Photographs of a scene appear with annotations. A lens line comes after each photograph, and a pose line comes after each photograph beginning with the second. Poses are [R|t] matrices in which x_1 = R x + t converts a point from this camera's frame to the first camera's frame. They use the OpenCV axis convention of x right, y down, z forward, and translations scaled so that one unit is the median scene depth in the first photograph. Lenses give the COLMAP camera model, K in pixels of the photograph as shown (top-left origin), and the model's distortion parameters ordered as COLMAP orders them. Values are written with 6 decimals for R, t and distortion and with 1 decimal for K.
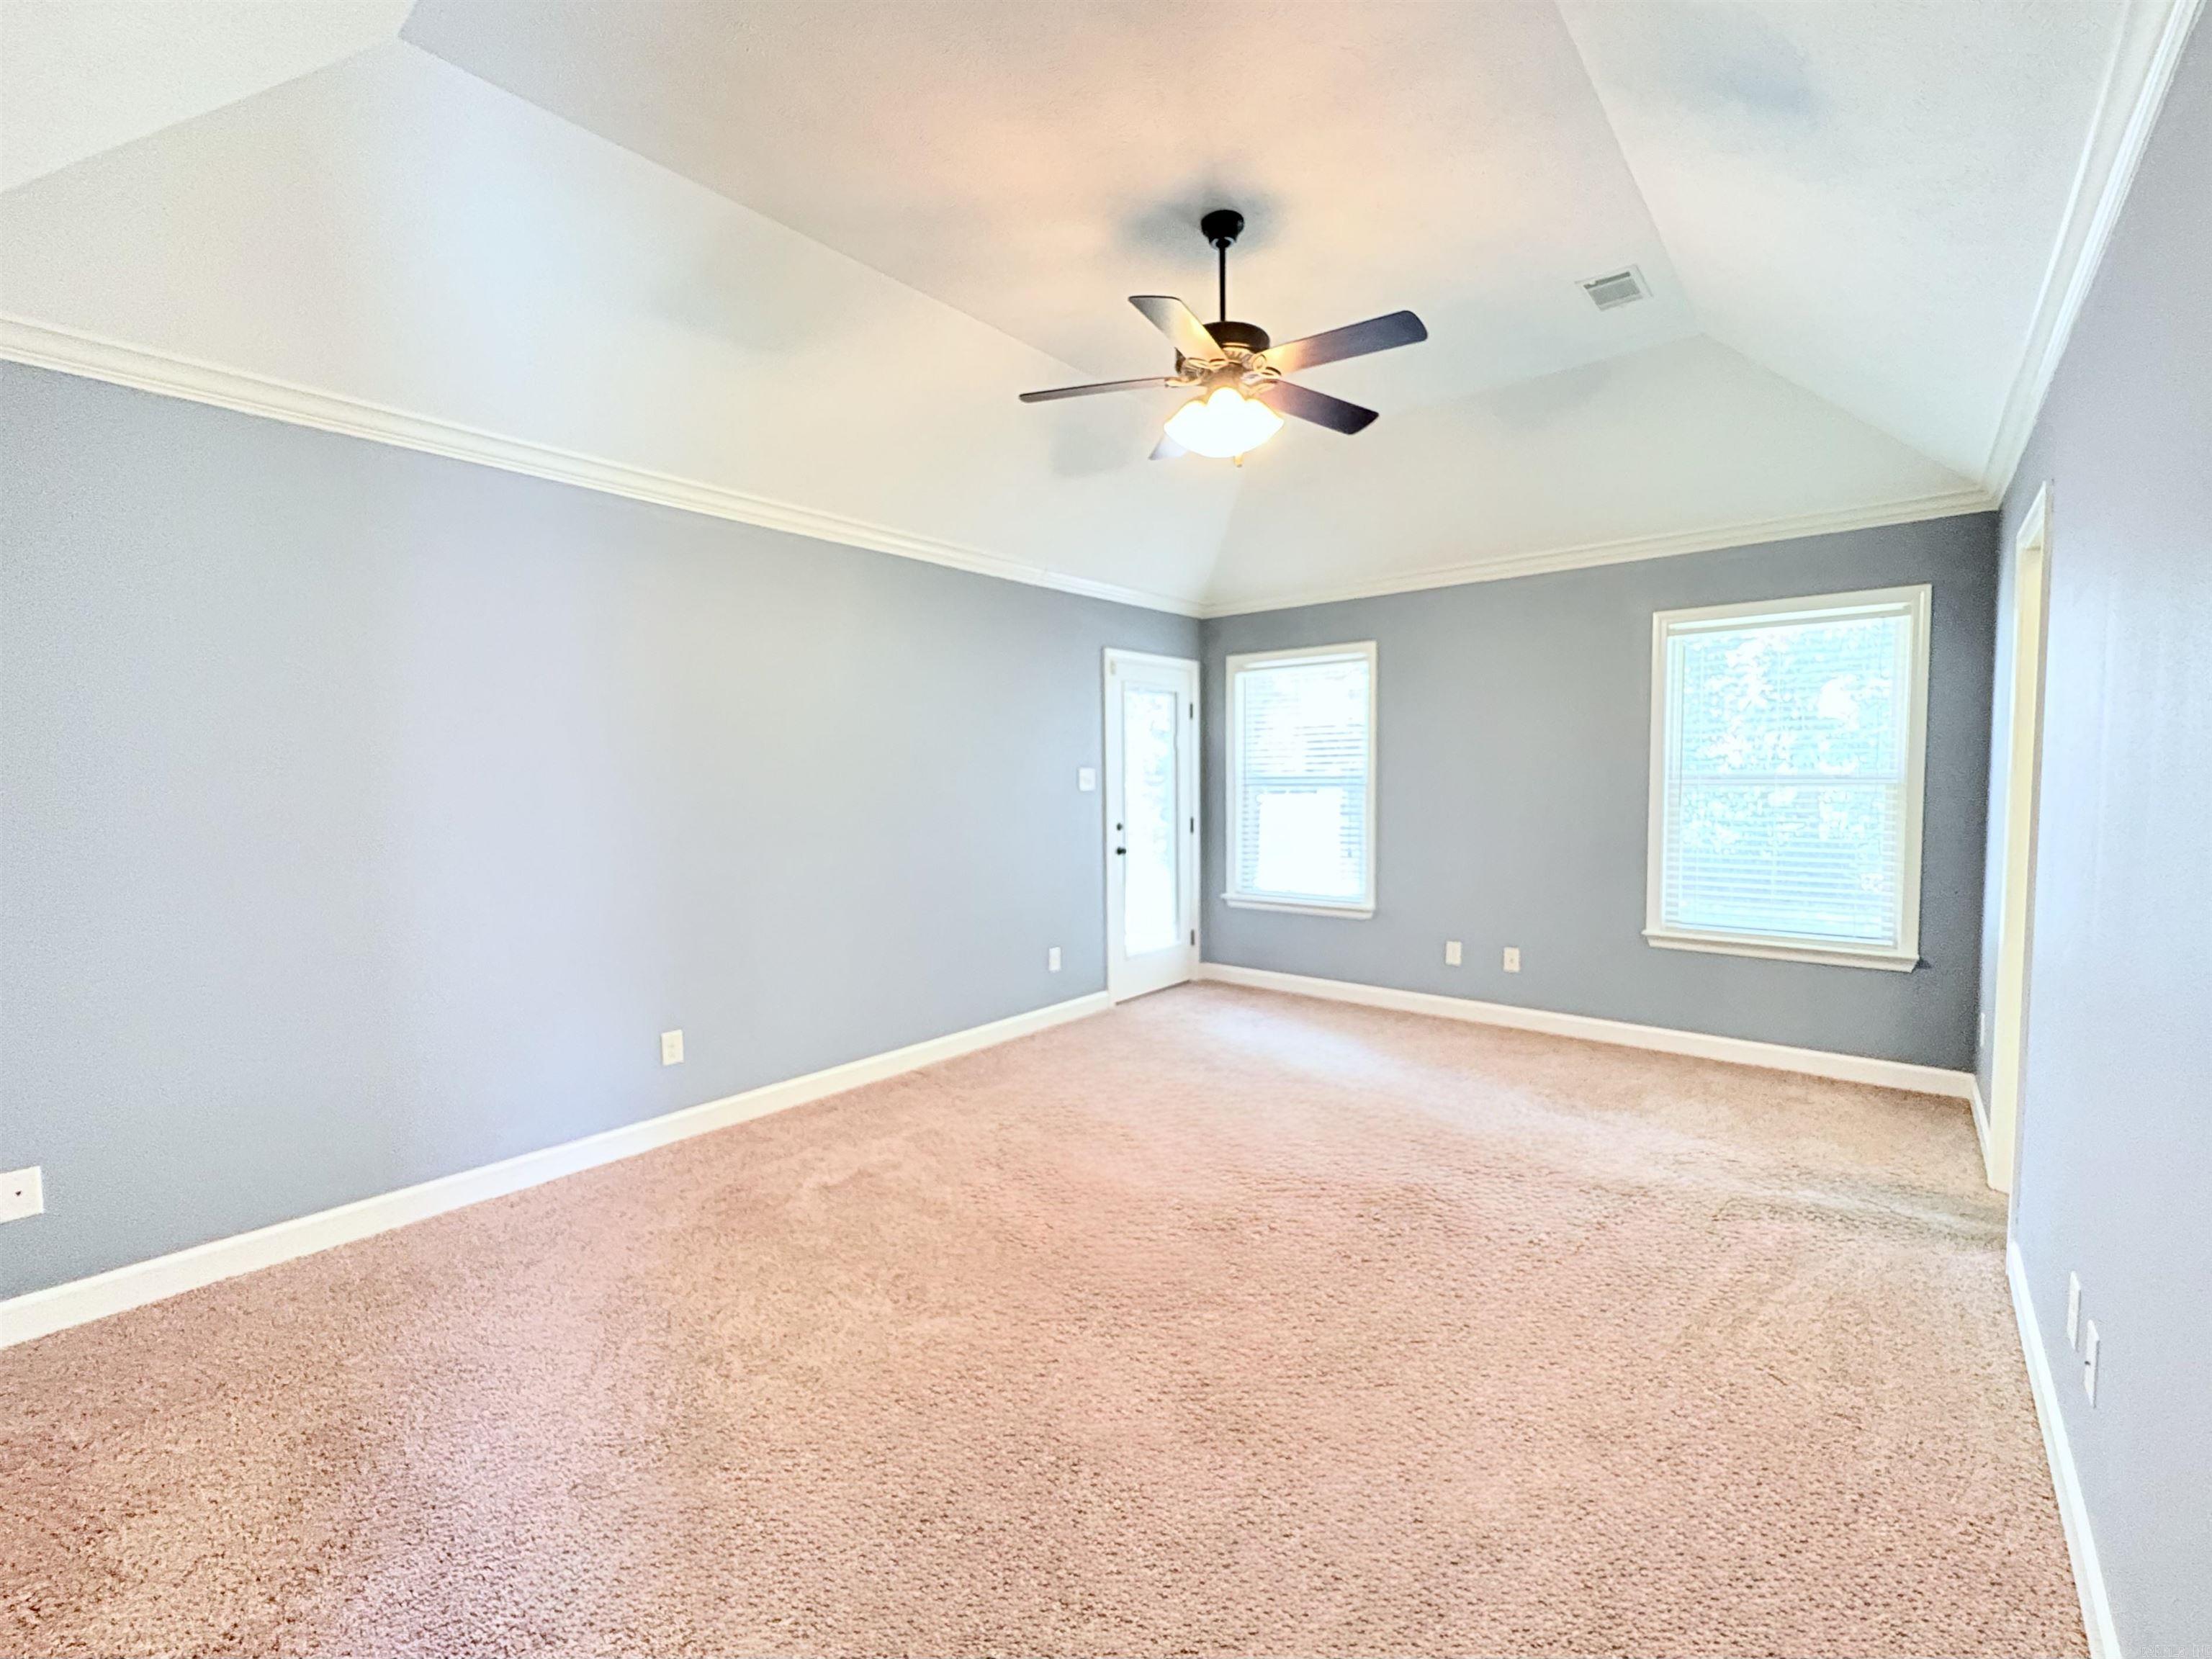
lens RADIAL K [[946.1, 0, 1103.2], [0, 946.1, 827.5], [0, 0, 1]] dist [-0.000164, 0.000014]
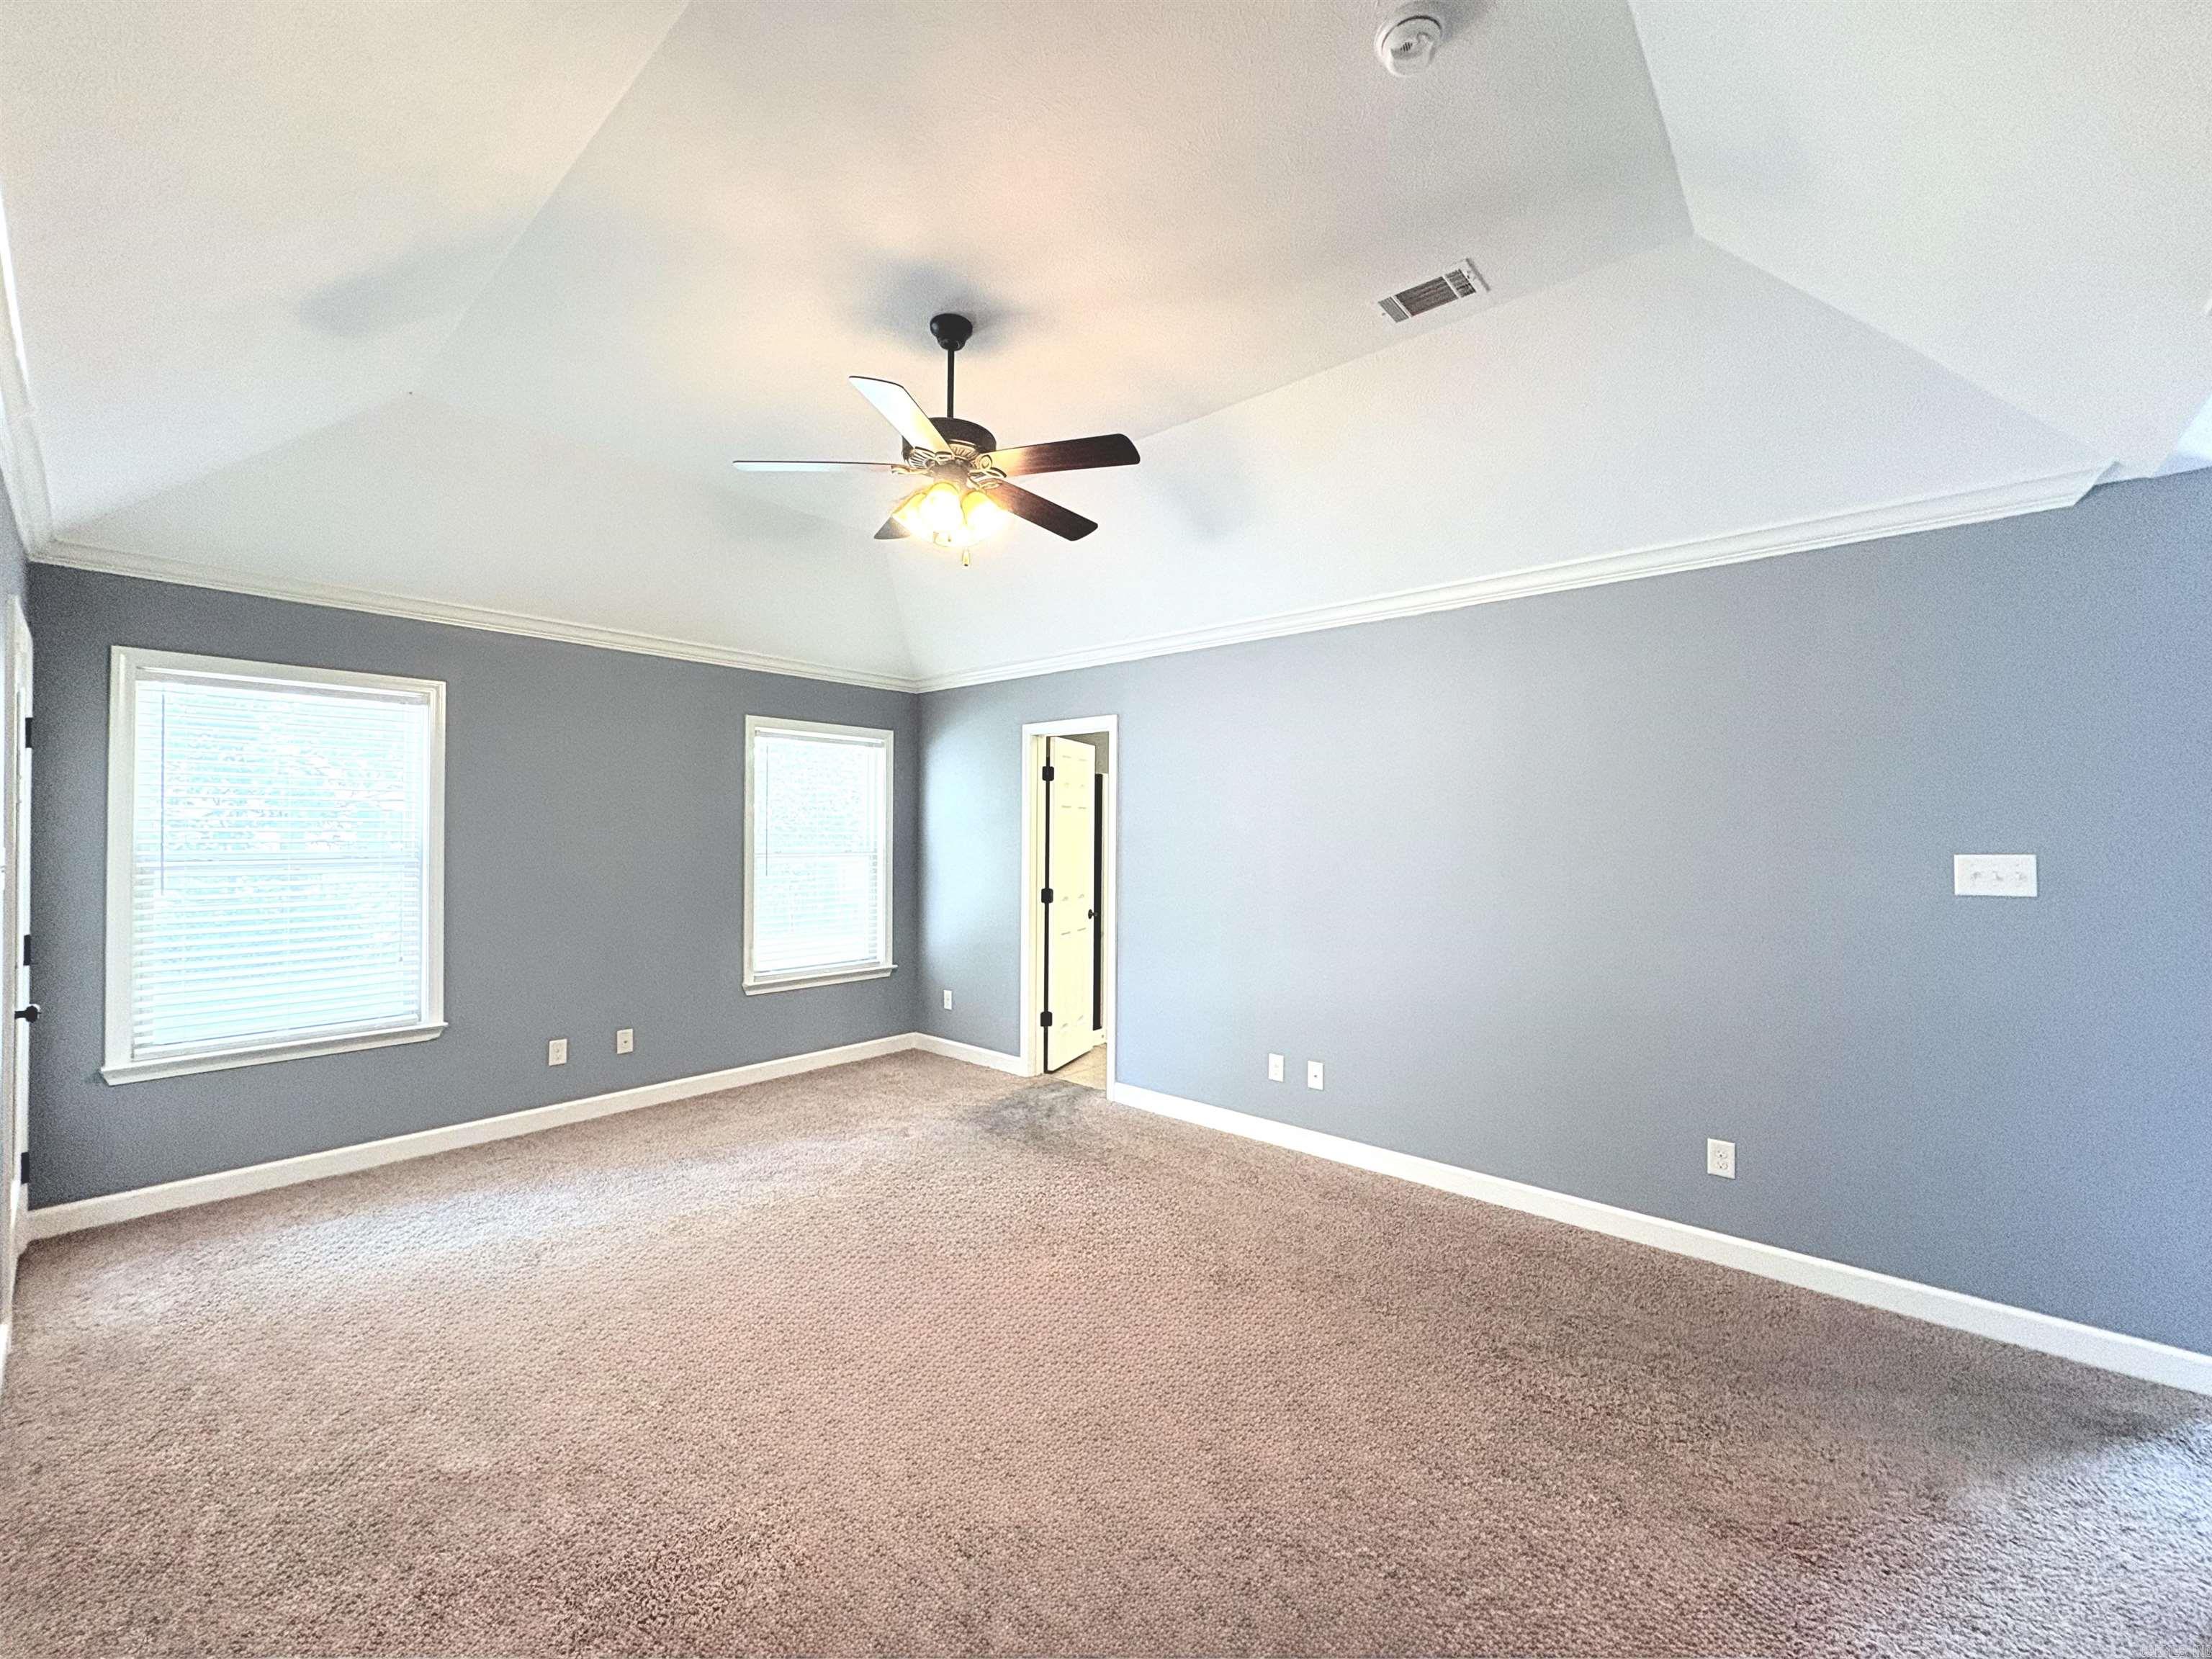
lens RADIAL K [[887.0, 0, 1102.4], [0, 887.0, 833.3], [0, 0, 1]] dist [0.000961, 0.000018]
pose [[0.021136, 0.006546, 0.999755, -0.448669], [0.048959, 0.998772, -0.007575, -0.040224], [-0.998577, 0.049107, 0.020789, 0.457354]]
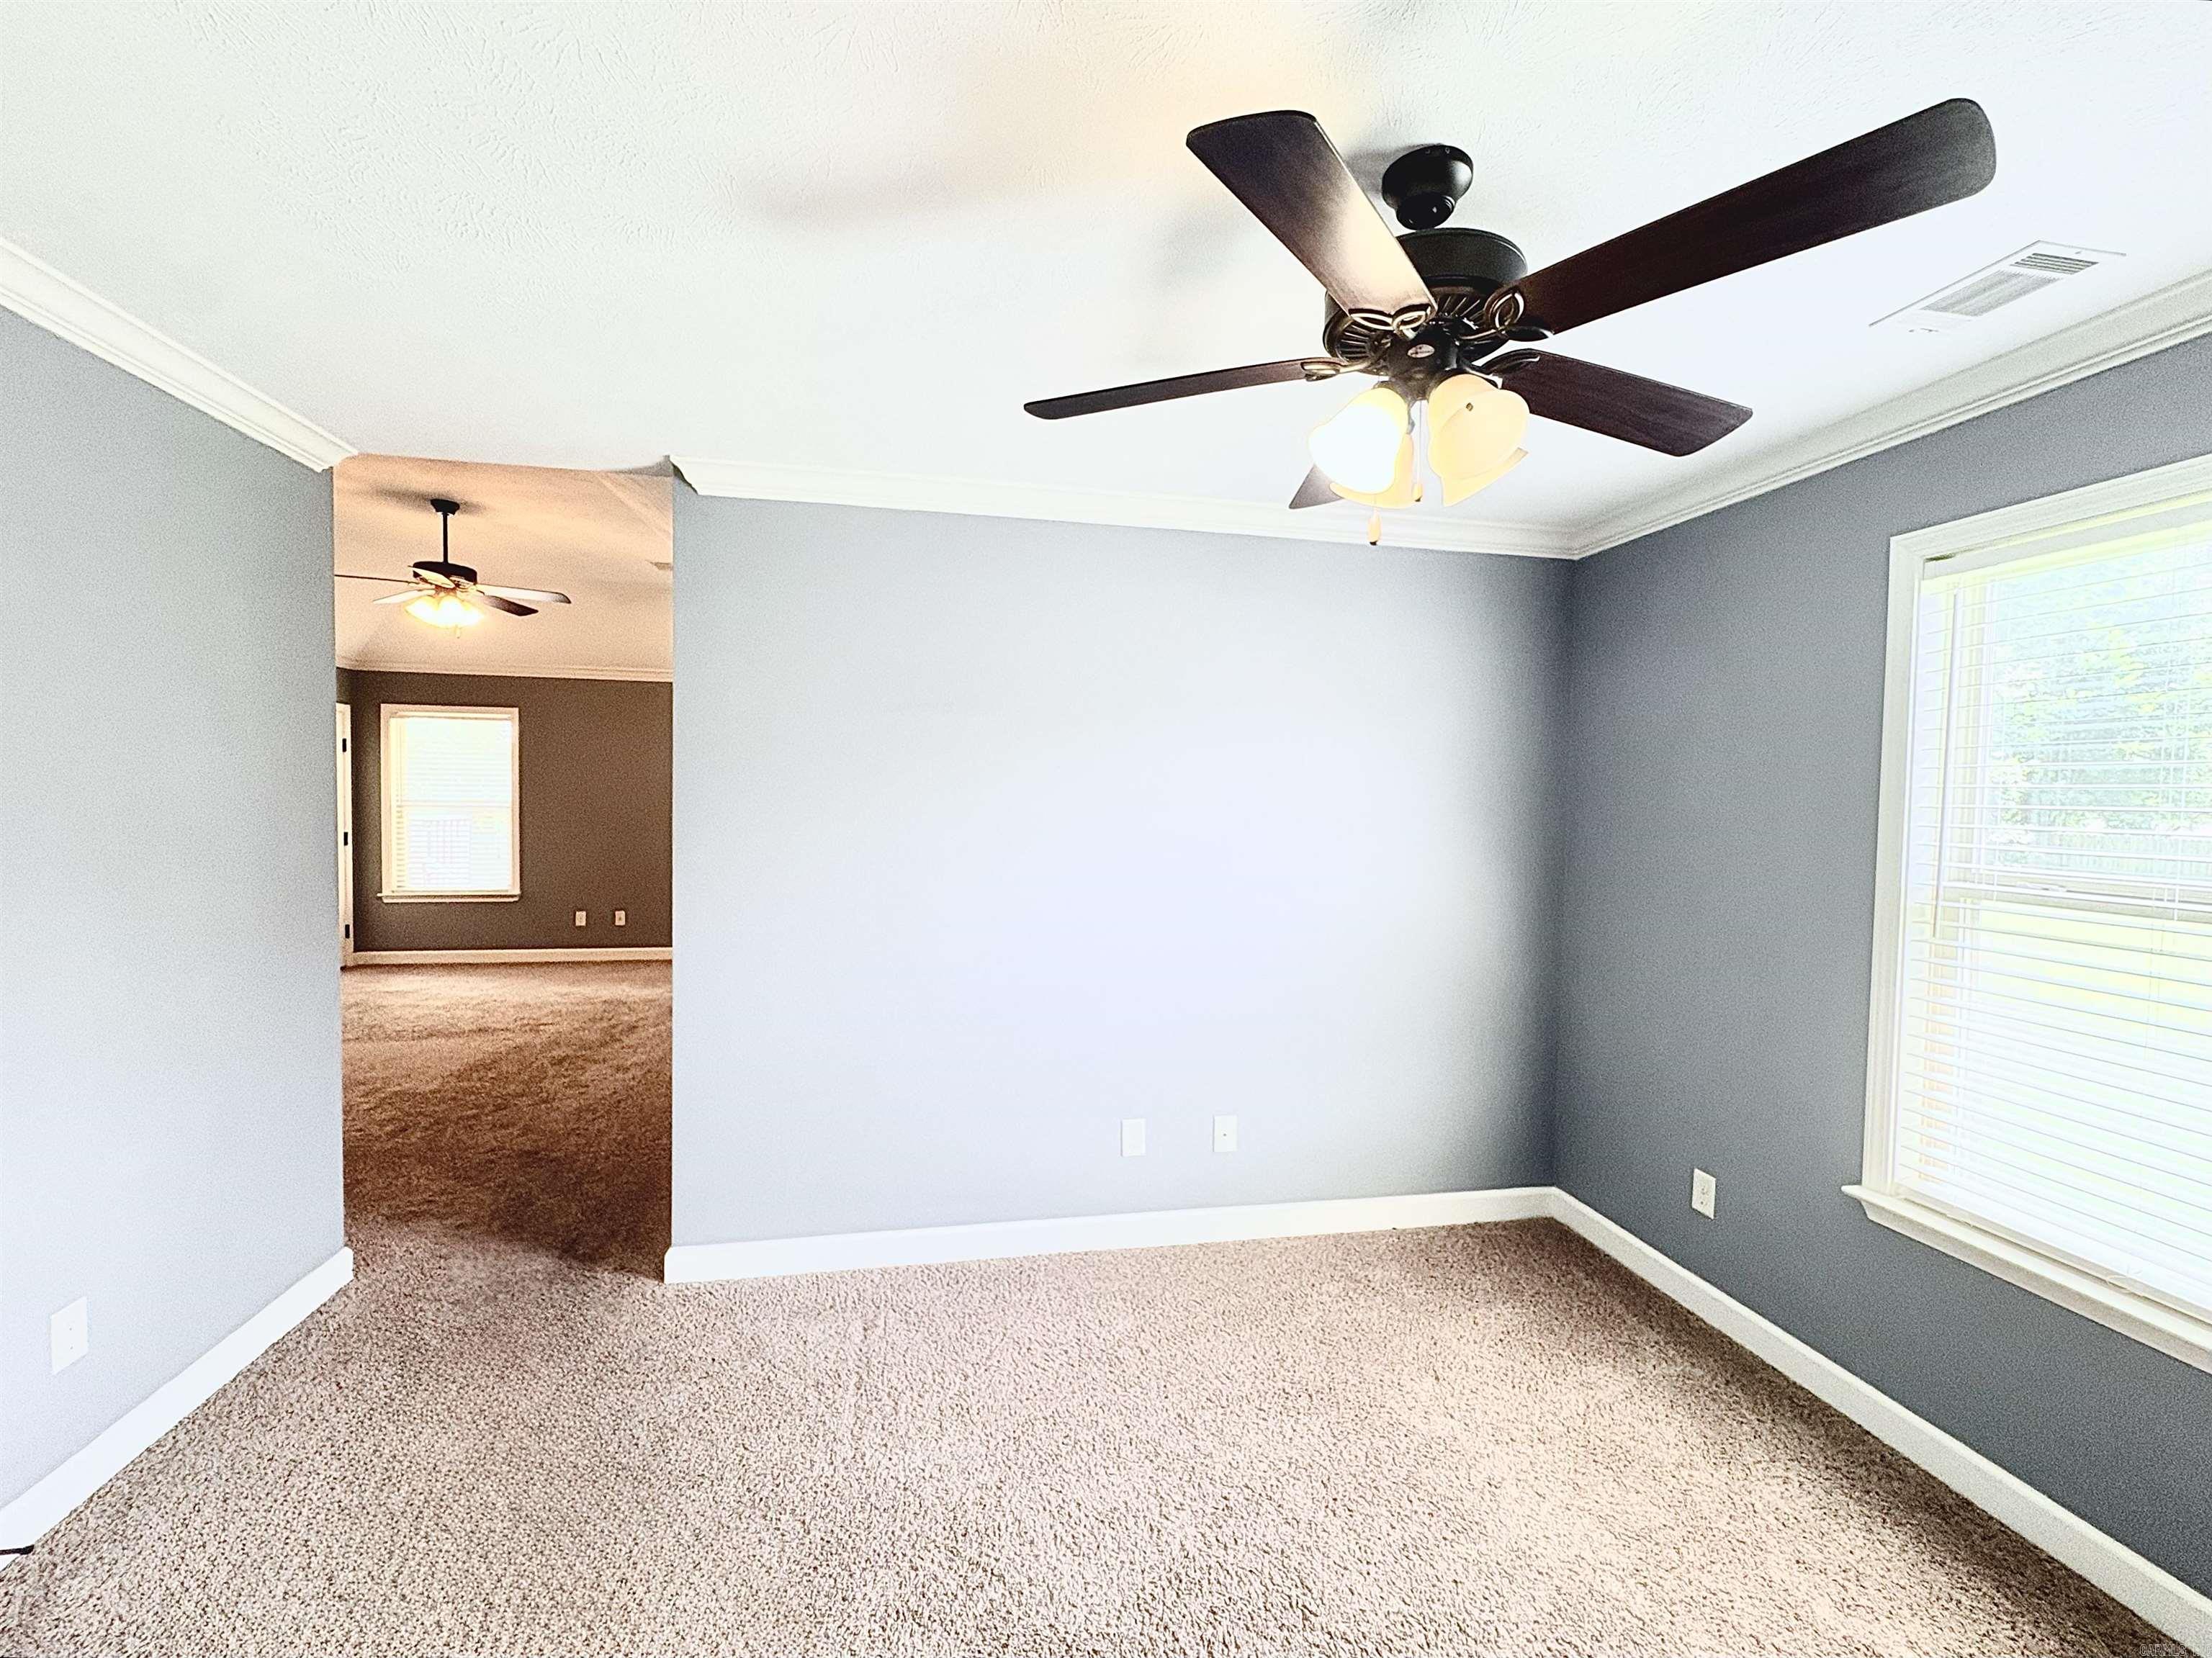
lens RADIAL K [[887.0, 0, 1093.1], [0, 887.0, 818.0], [0, 0, 1]] dist [0.000961, 0.000018]
pose [[0.622977, -0.008565, 0.782193, -0.233723], [0.017580, 0.999841, -0.003053, -0.010478], [-0.782042, 0.015653, 0.623029, -0.543321]]
